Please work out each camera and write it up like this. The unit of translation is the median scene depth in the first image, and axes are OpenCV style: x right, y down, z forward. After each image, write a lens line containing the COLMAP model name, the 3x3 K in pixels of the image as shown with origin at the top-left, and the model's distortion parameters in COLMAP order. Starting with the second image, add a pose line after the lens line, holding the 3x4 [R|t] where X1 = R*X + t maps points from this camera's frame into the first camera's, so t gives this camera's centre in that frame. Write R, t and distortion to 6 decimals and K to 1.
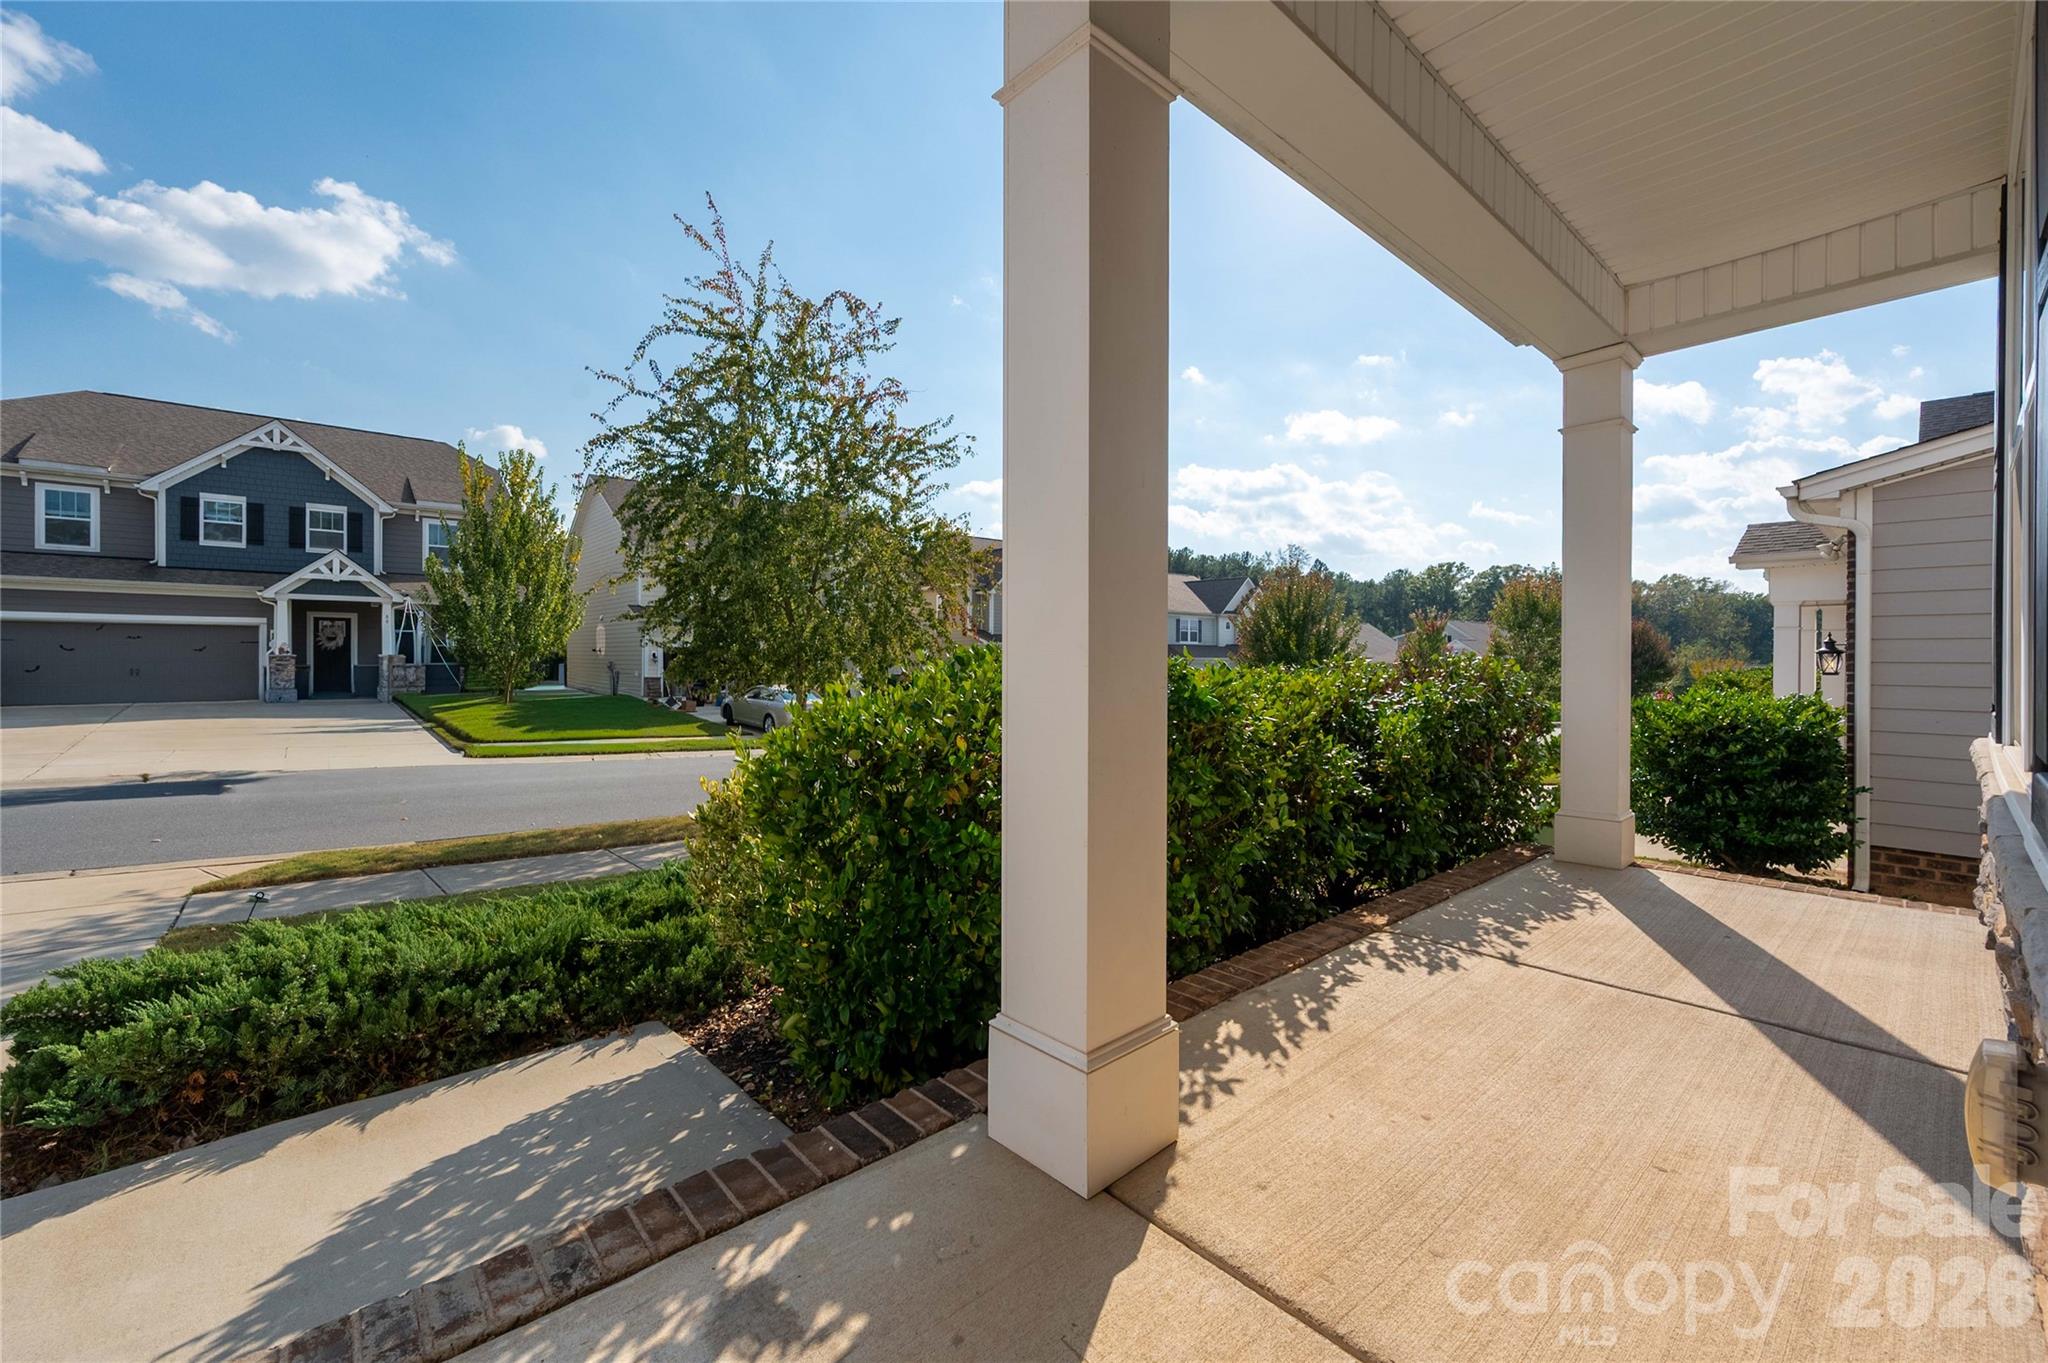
lens RADIAL K [[824.2, 0, 1058.2], [0, 824.2, 671.8], [0, 0, 1]] dist [-0.000466, -0.000058]
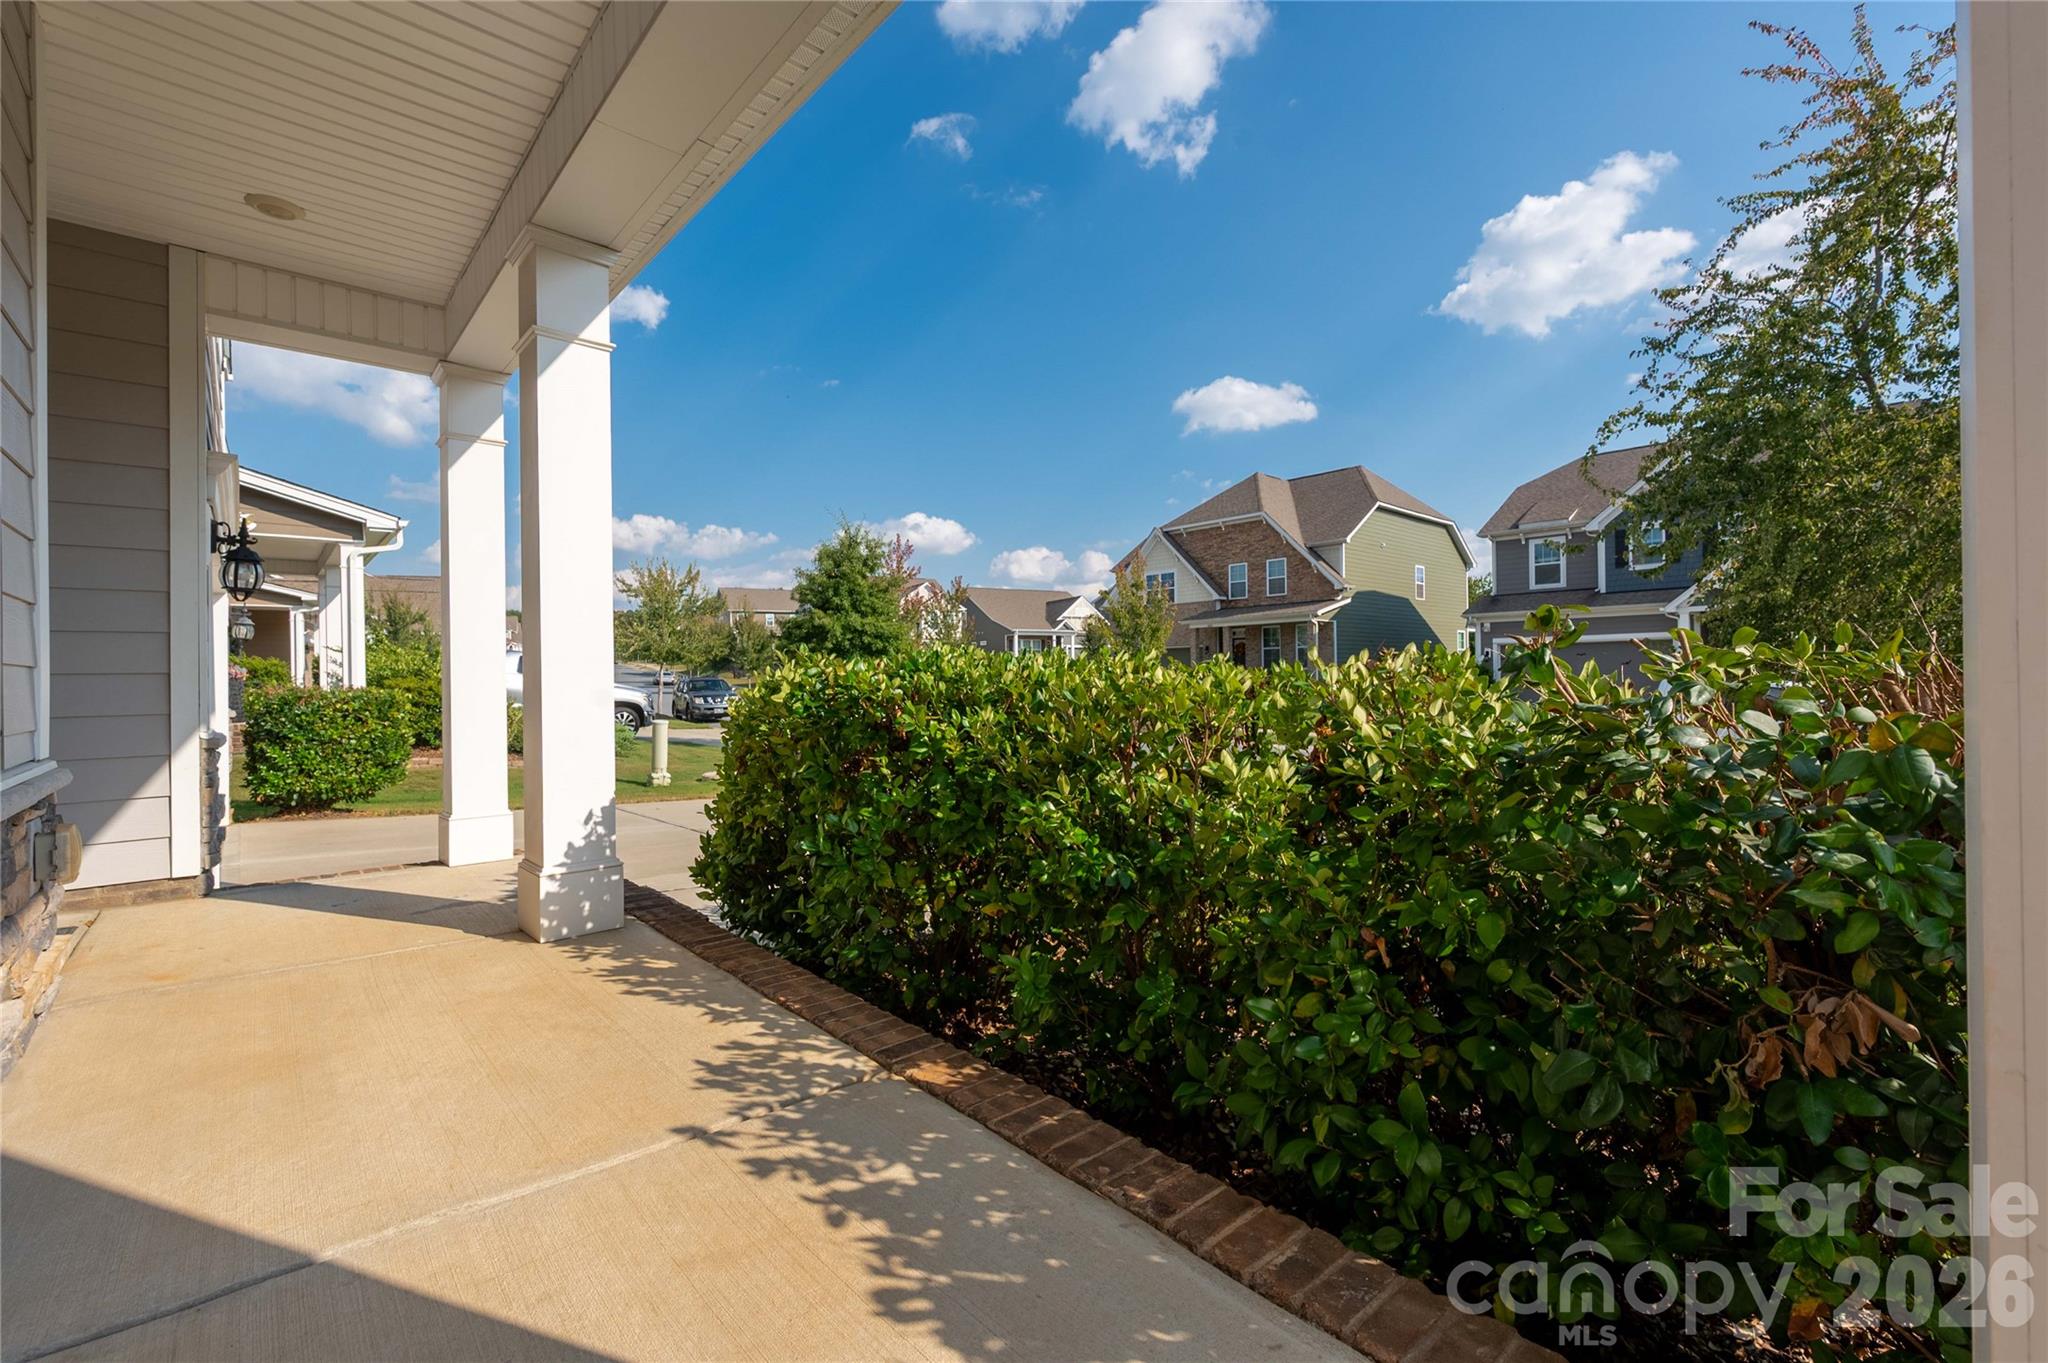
lens RADIAL K [[878.0, 0, 1024.0], [0, 878.0, 681.5], [0, 0, 1]] dist [-0.000786, -0.000194]
pose [[-0.020274, -0.001344, -0.999794, 1.211126], [-0.002104, 0.999997, -0.001302, 0.016898], [0.999792, 0.002077, -0.020277, 1.270470]]
